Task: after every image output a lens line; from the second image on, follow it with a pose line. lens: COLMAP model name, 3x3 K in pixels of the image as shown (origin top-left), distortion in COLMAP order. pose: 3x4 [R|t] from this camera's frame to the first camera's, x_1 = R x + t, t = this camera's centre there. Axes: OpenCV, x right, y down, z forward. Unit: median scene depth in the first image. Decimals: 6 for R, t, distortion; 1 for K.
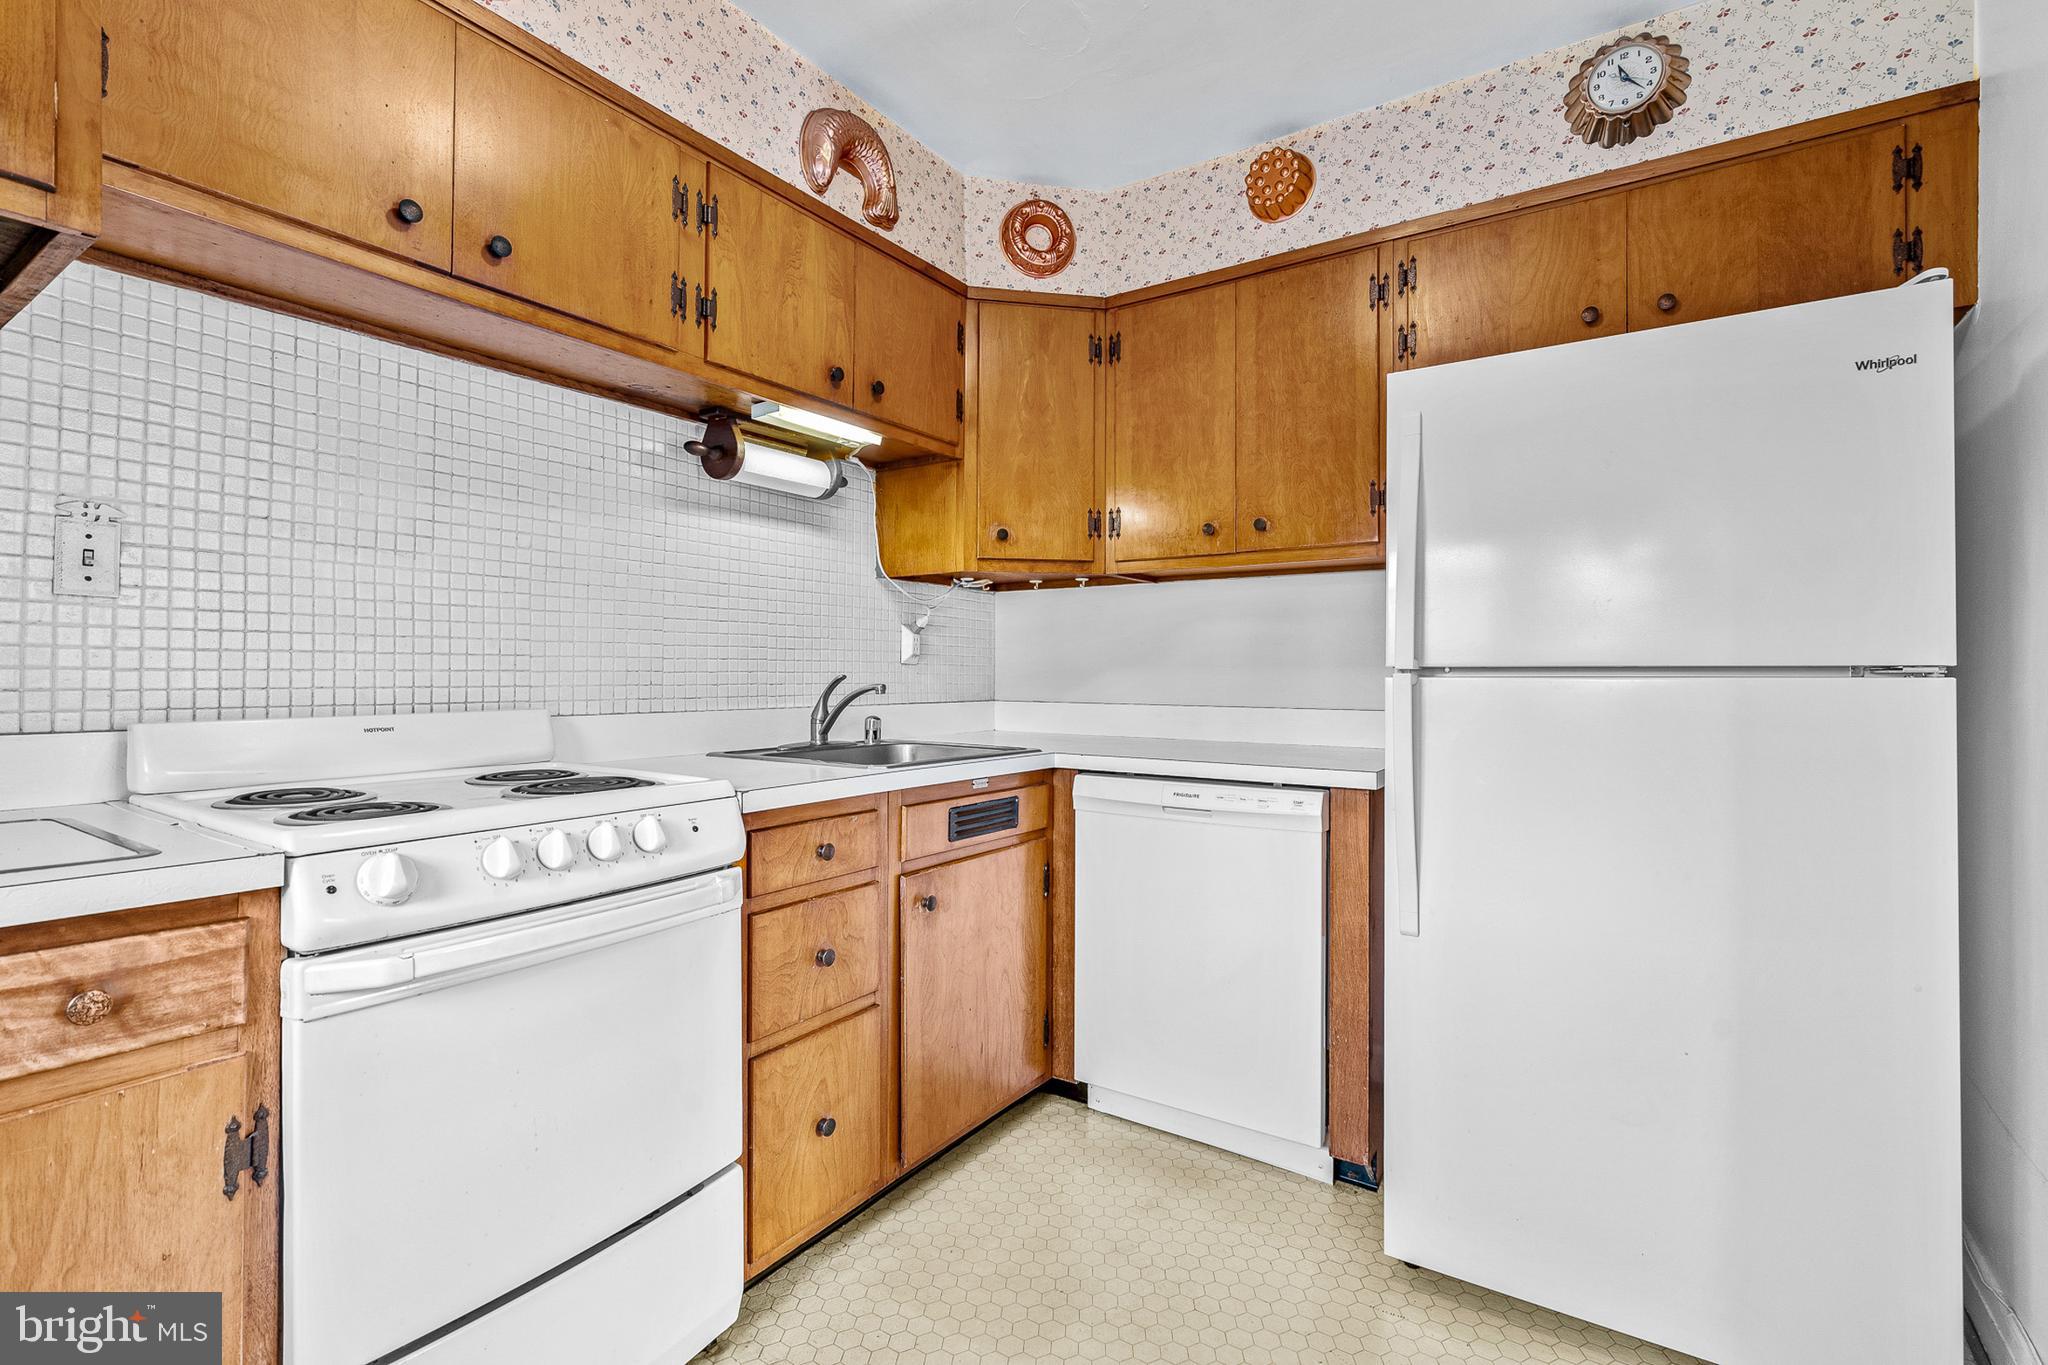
lens RADIAL K [[935.7, 0, 1010.3], [0, 935.7, 669.7], [0, 0, 1]] dist [-0.001552, 0.001274]
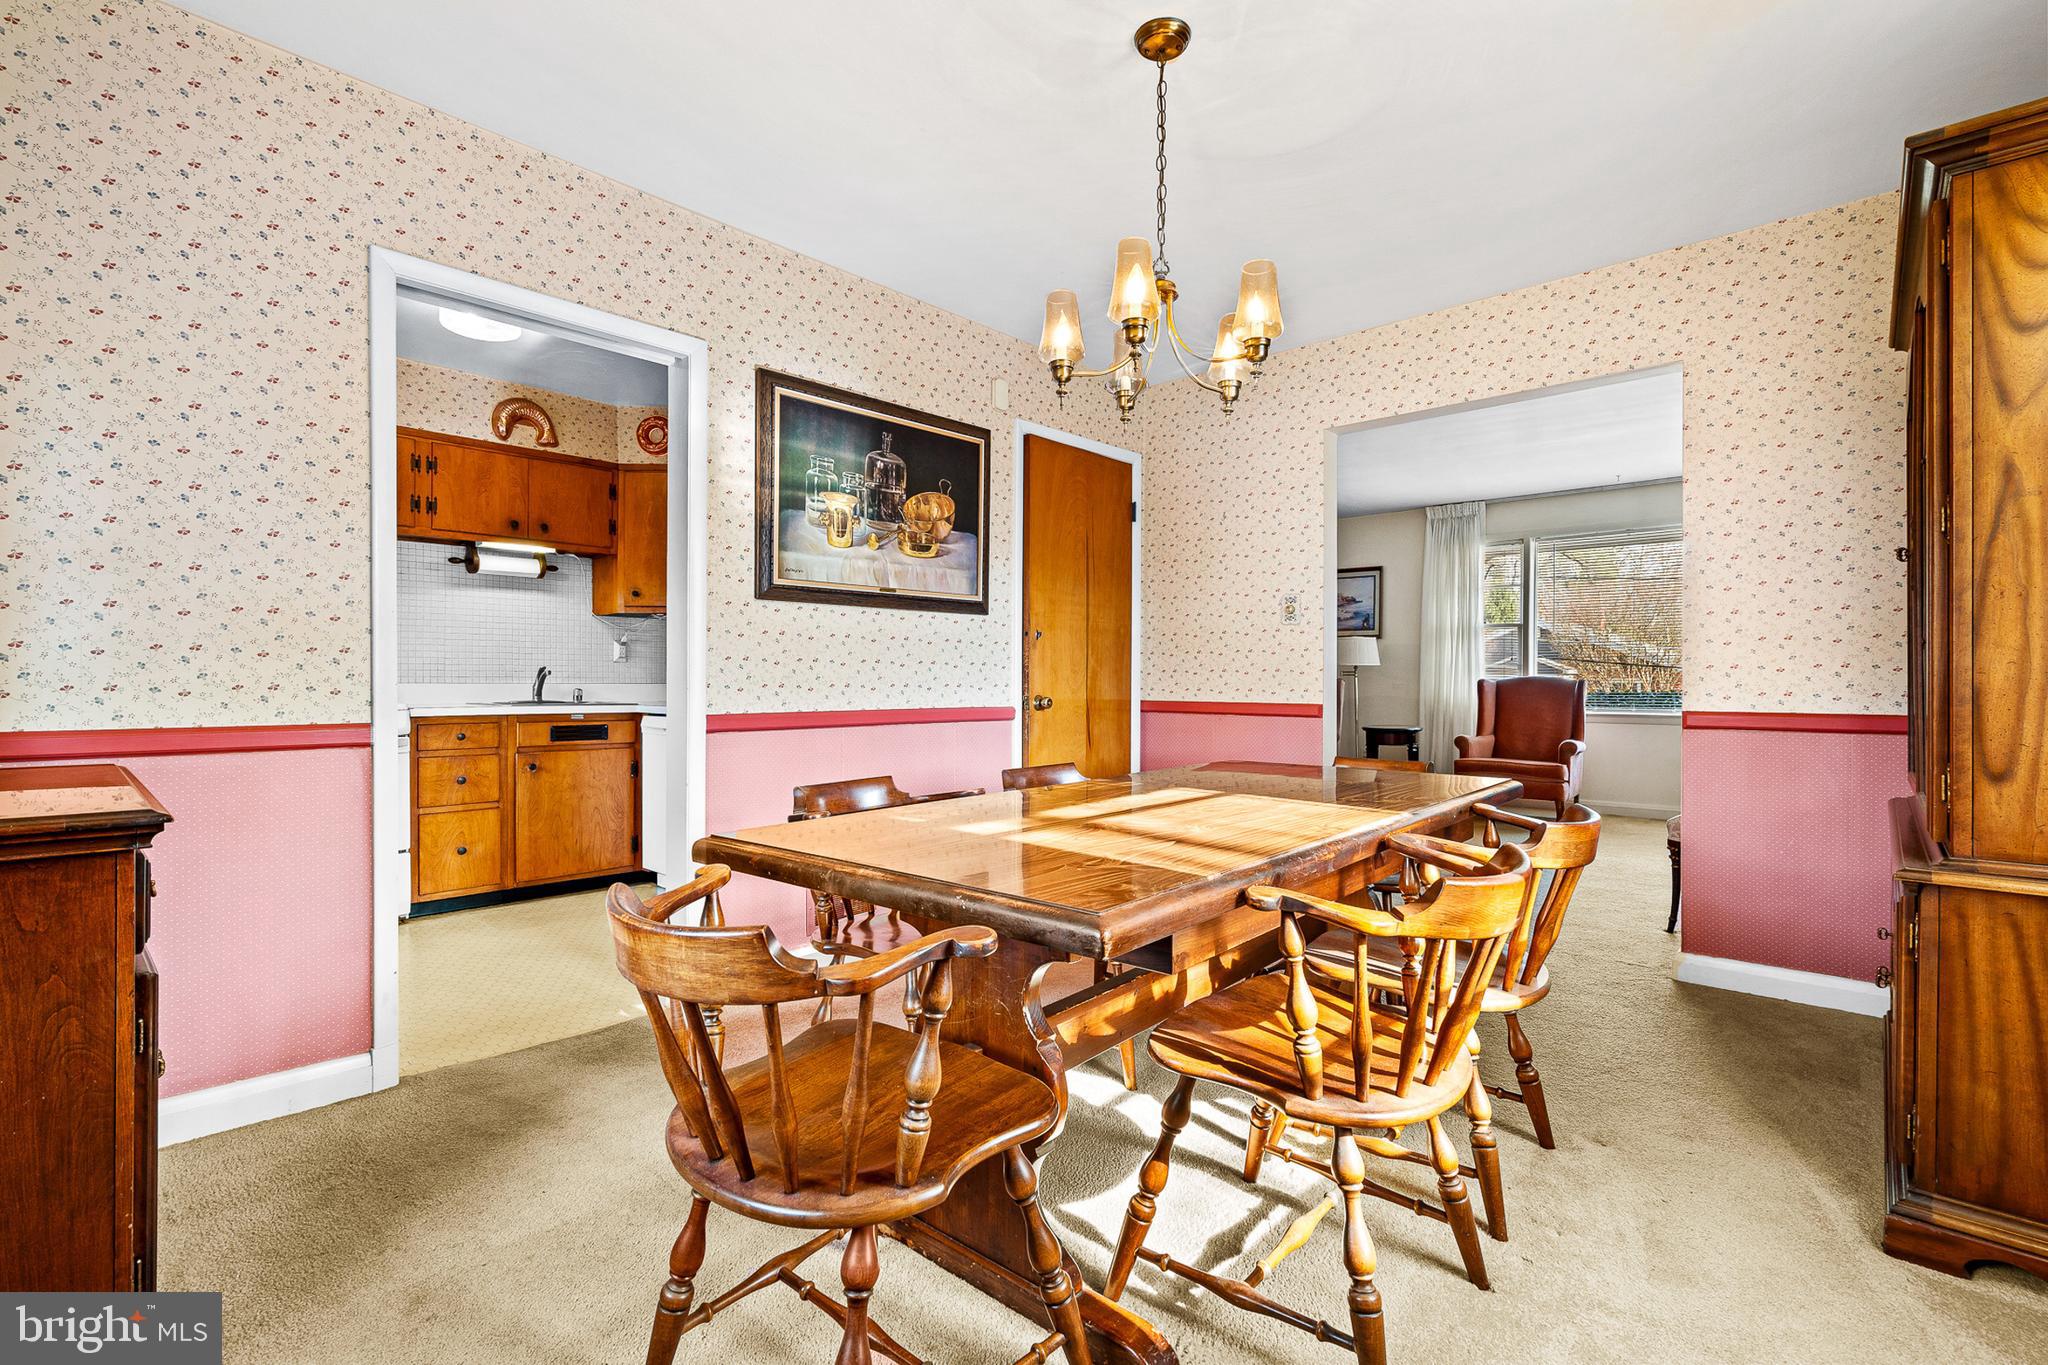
lens RADIAL K [[950.0, 0, 1024.5], [0, 950.0, 687.3], [0, 0, 1]] dist [-0.013774, 0.023165]
pose [[0.985225, 0.002491, -0.171246, 1.365052], [-0.001024, 0.999962, 0.008655, 0.036945], [0.171261, -0.008351, 0.985190, -0.956024]]
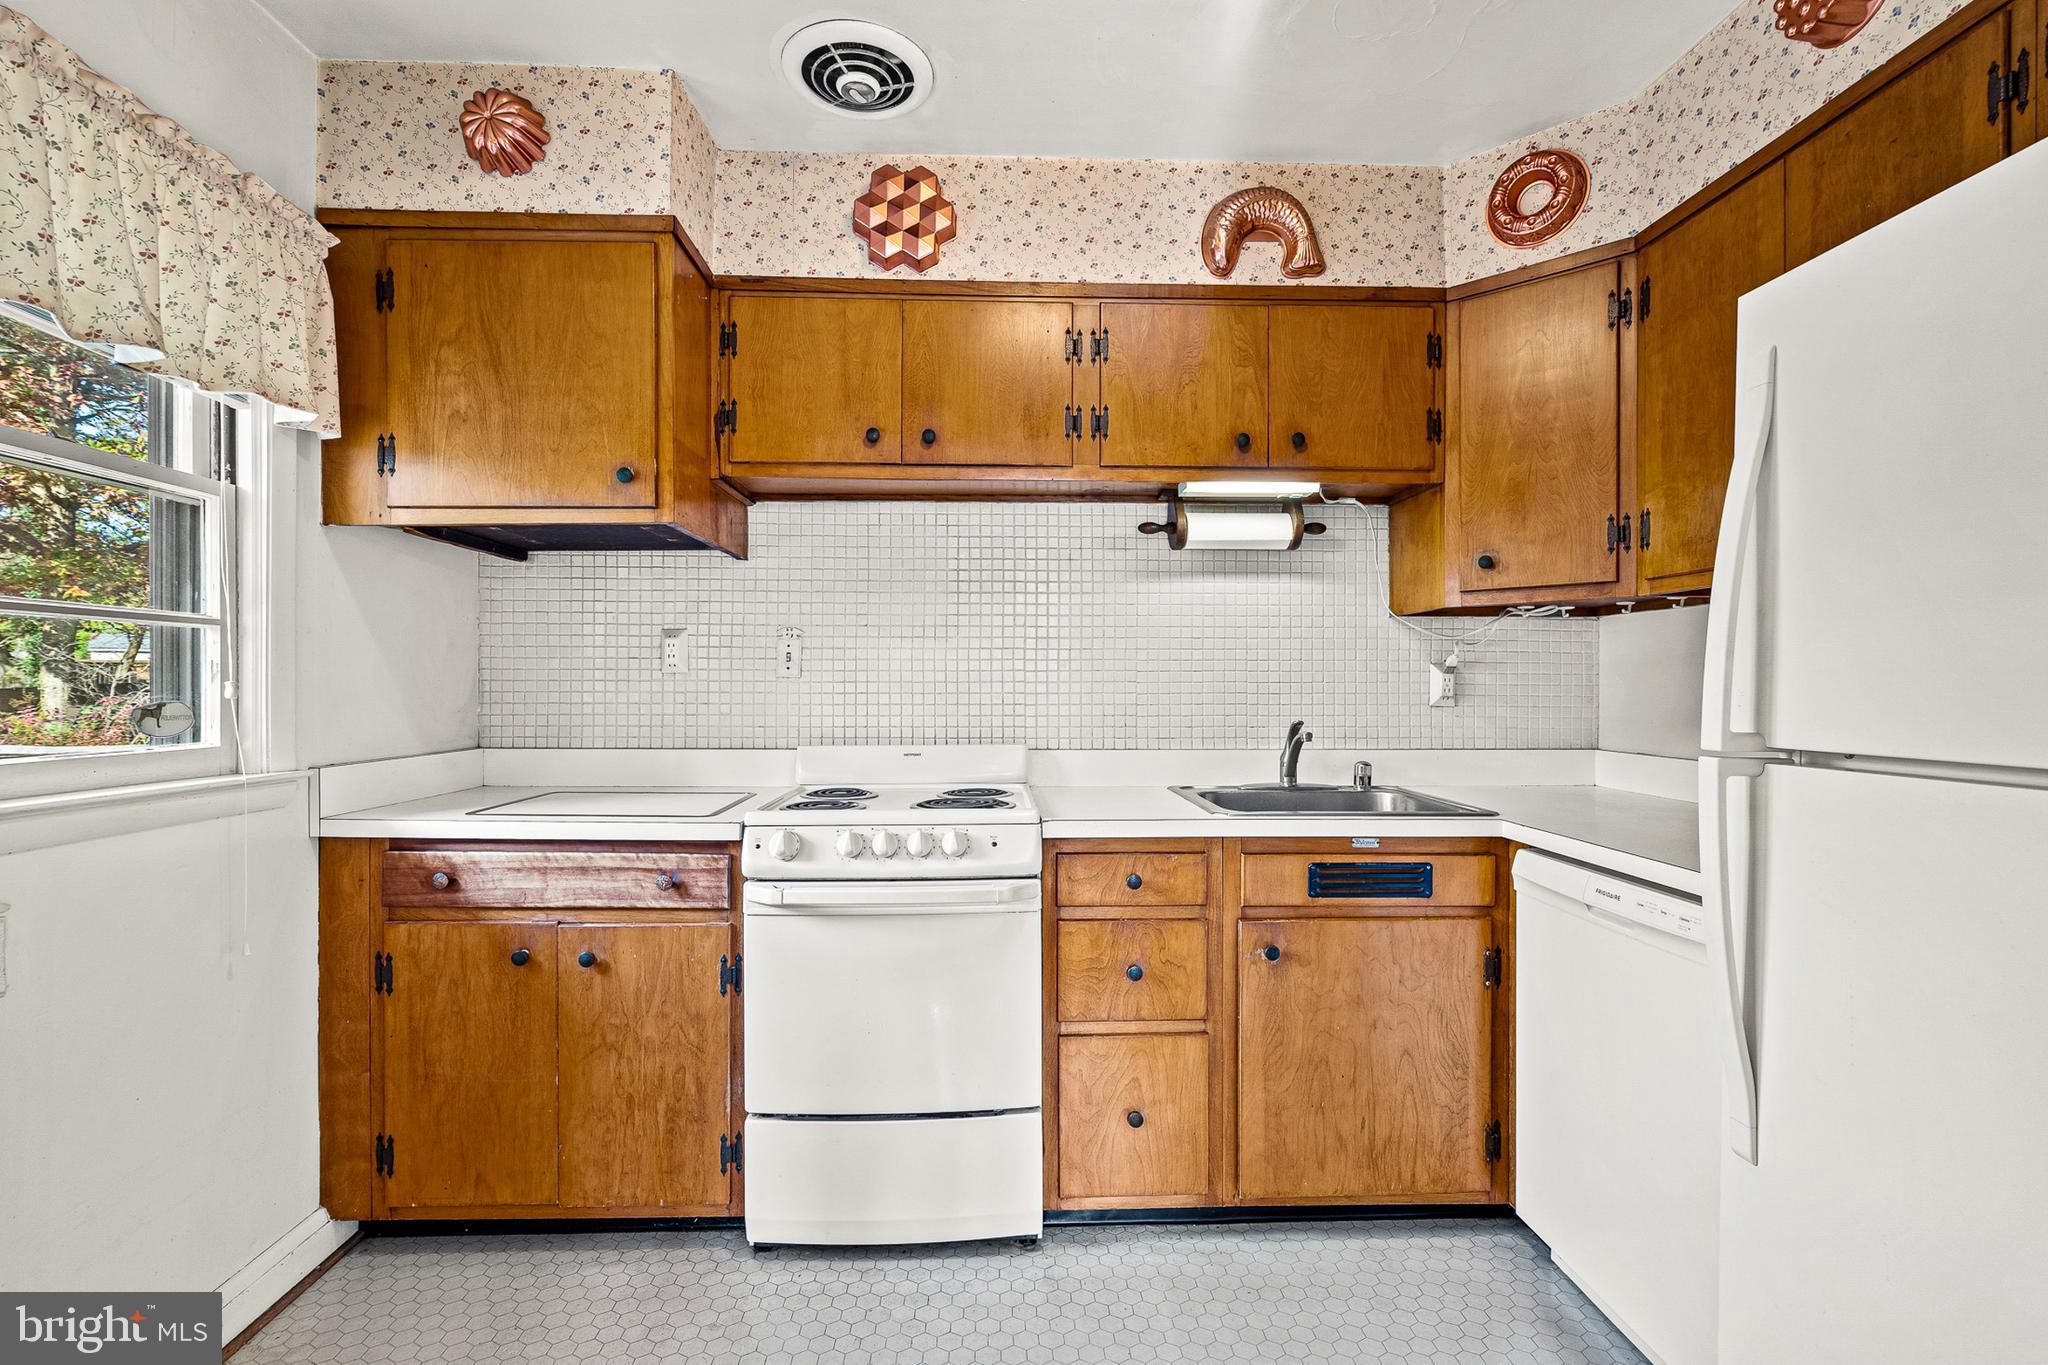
lens RADIAL K [[950.0, 0, 1024.5], [0, 950.0, 687.3], [0, 0, 1]] dist [-0.013774, 0.023165]
pose [[0.586870, 0.000534, -0.809681, 0.556518], [0.005159, 0.999977, 0.004399, -0.042212], [0.809665, -0.006759, 0.586854, 0.169595]]
